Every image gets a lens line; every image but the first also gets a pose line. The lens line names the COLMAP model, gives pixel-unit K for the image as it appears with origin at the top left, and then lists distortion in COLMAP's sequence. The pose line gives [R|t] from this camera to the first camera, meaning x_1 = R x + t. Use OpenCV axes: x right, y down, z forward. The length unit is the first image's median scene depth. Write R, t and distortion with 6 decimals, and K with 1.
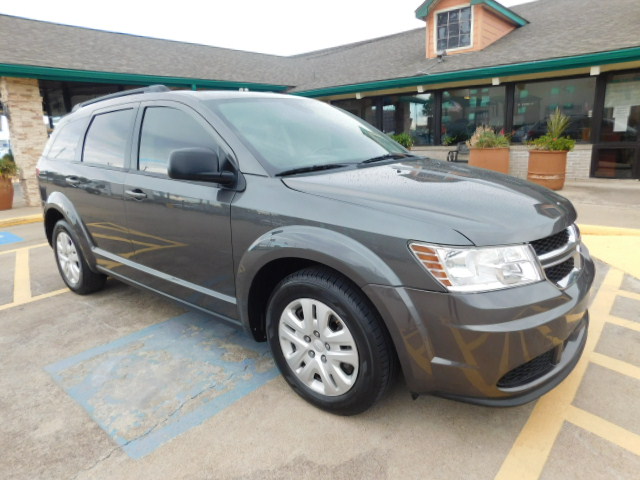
lens RADIAL K [[424.7, 0, 320.0], [0, 424.7, 240.0], [0, 0, 1]] dist [-0.088349, 0.072225]
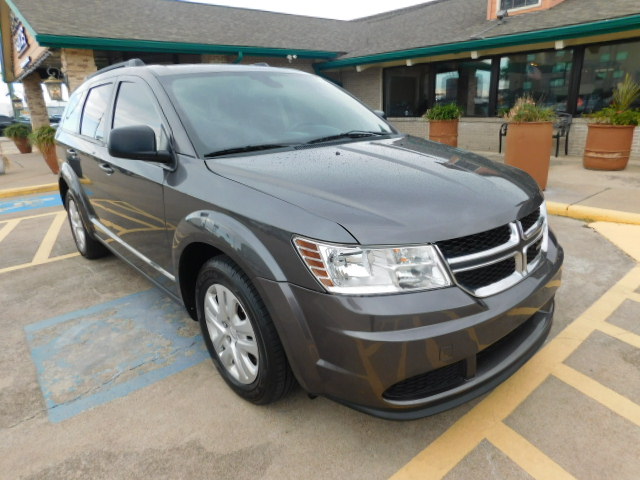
lens RADIAL K [[424.7, 0, 320.0], [0, 424.7, 240.0], [0, 0, 1]] dist [-0.088349, 0.072225]
pose [[0.986897, 0.053962, -0.152063, 0.264206], [-0.042630, 0.996133, 0.076824, -0.038228], [0.155621, -0.069335, 0.985381, 0.060395]]
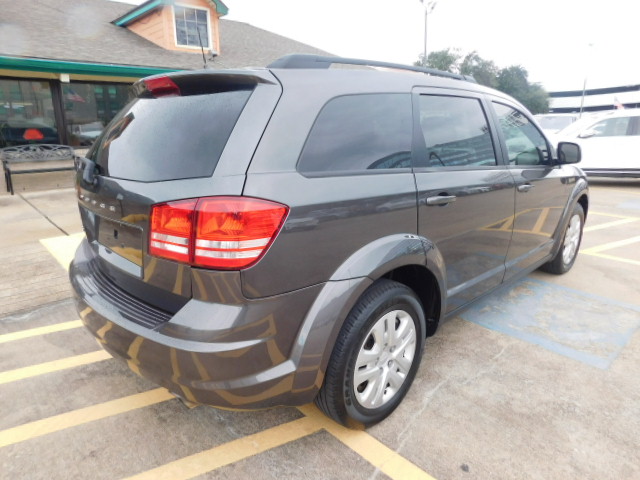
lens RADIAL K [[424.7, 0, 320.0], [0, 424.7, 240.0], [0, 0, 1]] dist [-0.088349, 0.072225]
pose [[0.111874, -0.223995, 0.968148, -1.644740], [0.237319, 0.952095, 0.192858, -0.331012], [-0.964968, 0.208185, 0.159673, 1.454961]]
